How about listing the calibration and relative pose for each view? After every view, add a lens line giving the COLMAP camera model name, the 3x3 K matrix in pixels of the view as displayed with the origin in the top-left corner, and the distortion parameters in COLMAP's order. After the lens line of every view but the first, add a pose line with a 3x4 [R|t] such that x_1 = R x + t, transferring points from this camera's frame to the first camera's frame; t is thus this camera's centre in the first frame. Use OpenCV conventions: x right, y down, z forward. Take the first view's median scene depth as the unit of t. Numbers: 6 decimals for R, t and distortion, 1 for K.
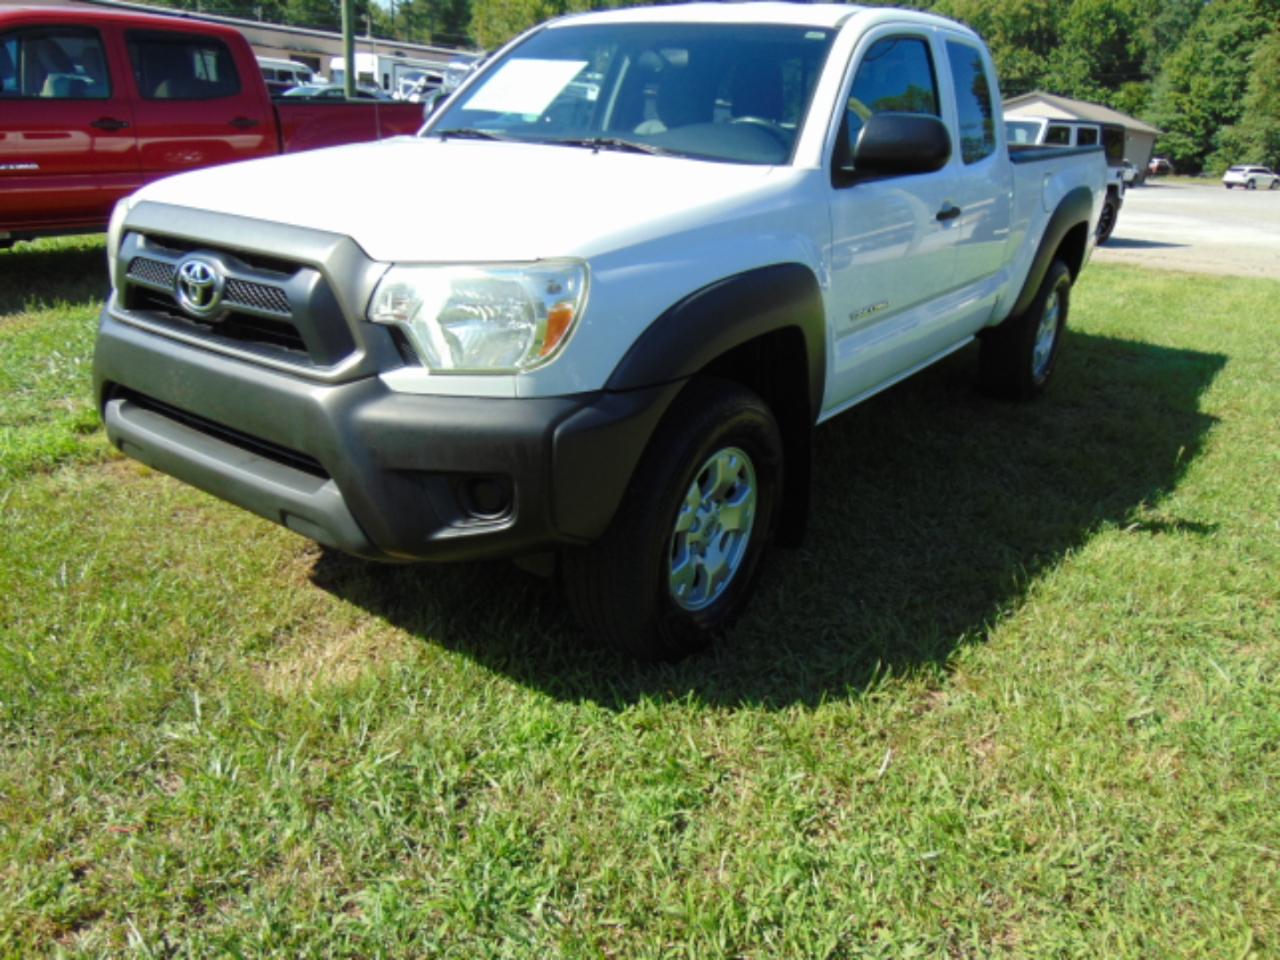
lens RADIAL K [[966.9, 0, 640.0], [0, 966.9, 480.0], [0, 0, 1]] dist [-0.008283, 0.046456]
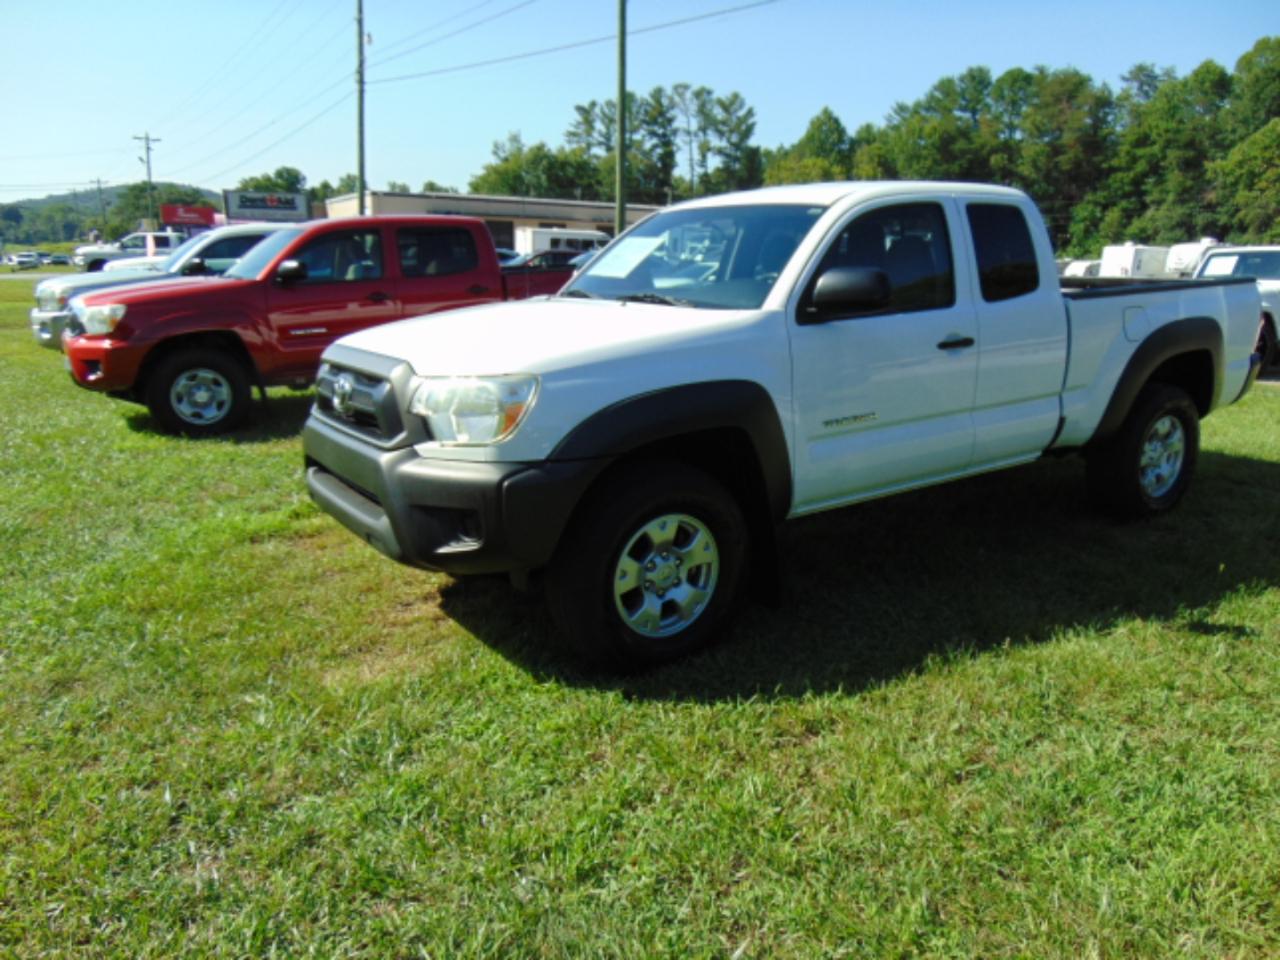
lens RADIAL K [[941.7, 0, 648.7], [0, 941.7, 502.4], [0, 0, 1]] dist [-0.018100, 0.055352]
pose [[0.945775, 0.038545, -0.322529, 0.552301], [-0.075078, 0.991988, -0.101605, 0.102401], [0.316028, 0.120310, 0.941091, -0.295688]]
